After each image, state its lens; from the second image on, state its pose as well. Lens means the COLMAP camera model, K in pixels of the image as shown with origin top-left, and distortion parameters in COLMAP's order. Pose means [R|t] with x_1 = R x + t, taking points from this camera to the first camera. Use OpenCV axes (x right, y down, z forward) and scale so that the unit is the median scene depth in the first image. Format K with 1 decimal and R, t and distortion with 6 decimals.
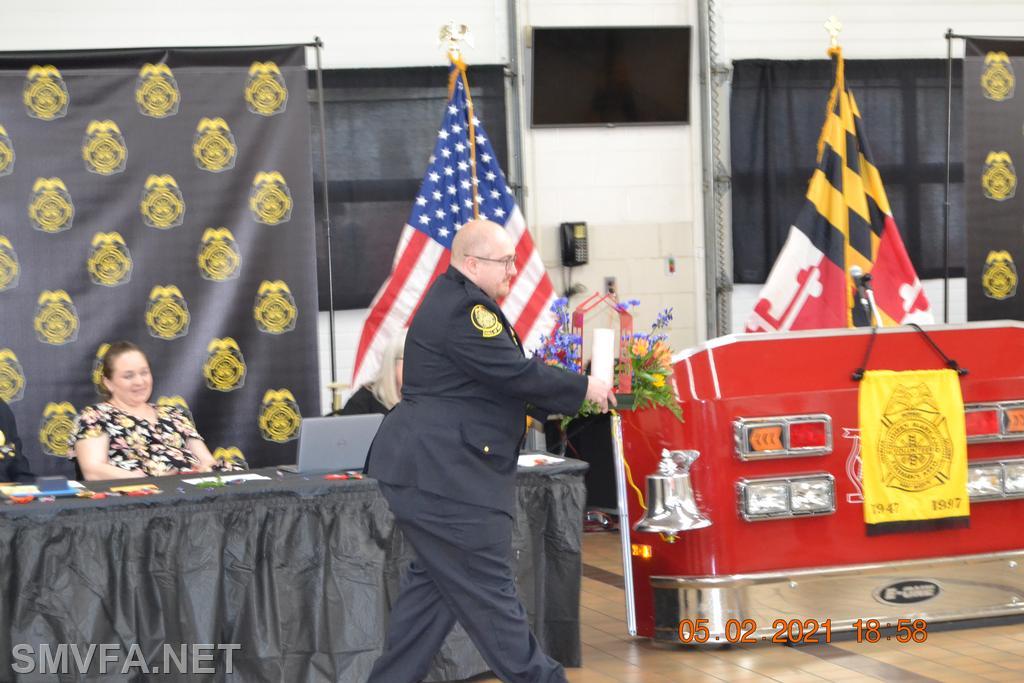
lens RADIAL K [[2372.5, 0, 509.2], [0, 2372.5, 350.1], [0, 0, 1]] dist [0.068090, -0.736038]
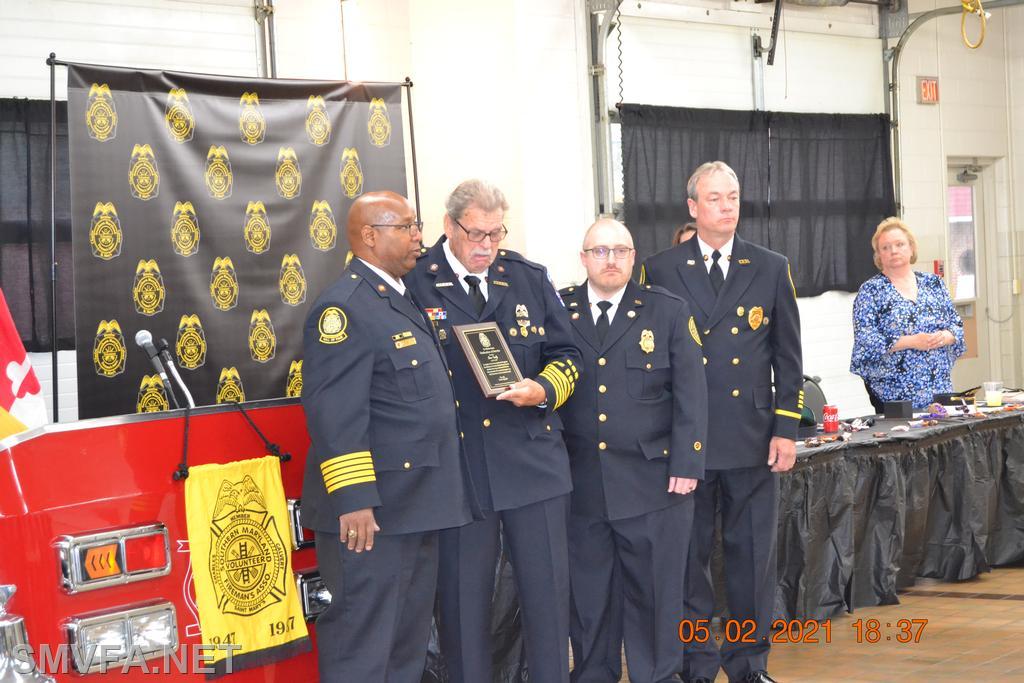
lens RADIAL K [[2380.9, 0, 513.9], [0, 2380.9, 344.2], [0, 0, 1]] dist [0.044708, -0.447639]
pose [[0.827315, -0.024521, 0.561203, -0.159236], [0.048688, 0.998417, -0.028150, -0.002656], [-0.559624, 0.050613, 0.827200, 0.239997]]
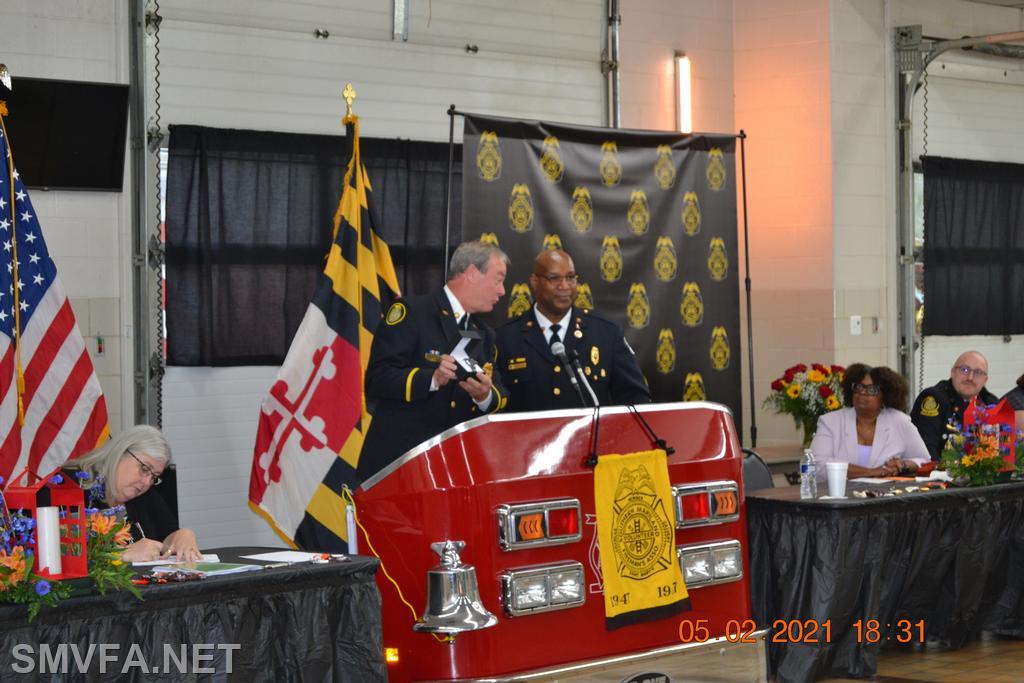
lens RADIAL K [[2372.5, 0, 509.2], [0, 2372.5, 350.1], [0, 0, 1]] dist [0.068090, -0.736038]
pose [[0.882019, 0.014139, 0.471002, -0.264129], [0.005593, 0.999165, -0.040468, 0.004668], [-0.471181, 0.038328, 0.881204, 0.145777]]
